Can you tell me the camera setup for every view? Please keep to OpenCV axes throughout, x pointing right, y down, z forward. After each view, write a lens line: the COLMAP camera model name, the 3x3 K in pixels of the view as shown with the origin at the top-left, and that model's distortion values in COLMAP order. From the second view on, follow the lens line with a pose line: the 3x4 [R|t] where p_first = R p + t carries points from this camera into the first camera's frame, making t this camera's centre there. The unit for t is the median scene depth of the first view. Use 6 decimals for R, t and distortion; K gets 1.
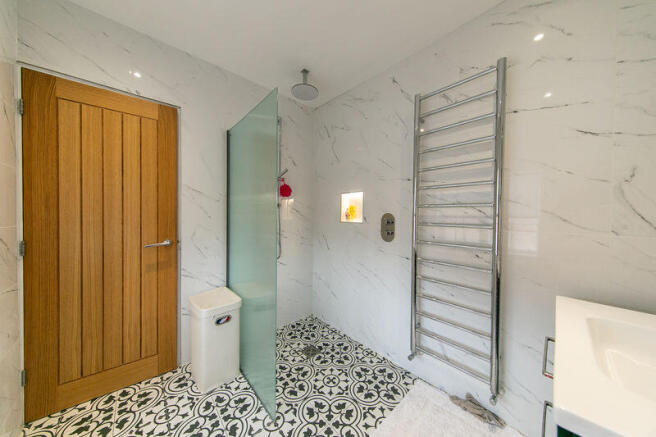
lens RADIAL K [[208.8, 0, 328.0], [0, 208.8, 218.5], [0, 0, 1]] dist [0.042235, -0.000003]
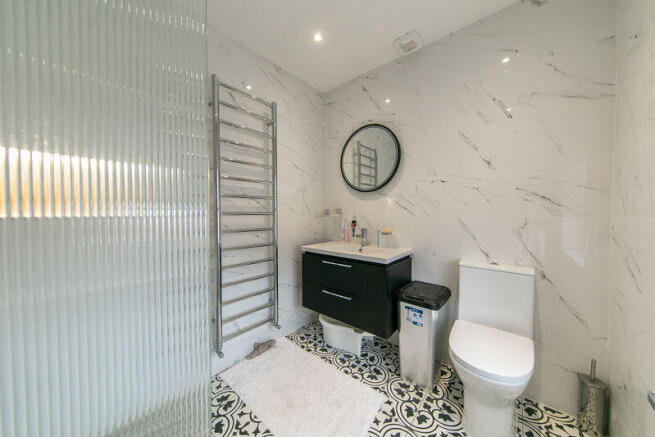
lens RADIAL K [[206.4, 0, 327.5], [0, 206.4, 218.5], [0, 0, 1]] dist [0.009890, -0.000060]
pose [[-0.056501, -0.033835, 0.997829, -0.580196], [0.016095, 0.999265, 0.034795, 0.024372], [-0.998273, 0.018026, -0.055915, 0.620405]]
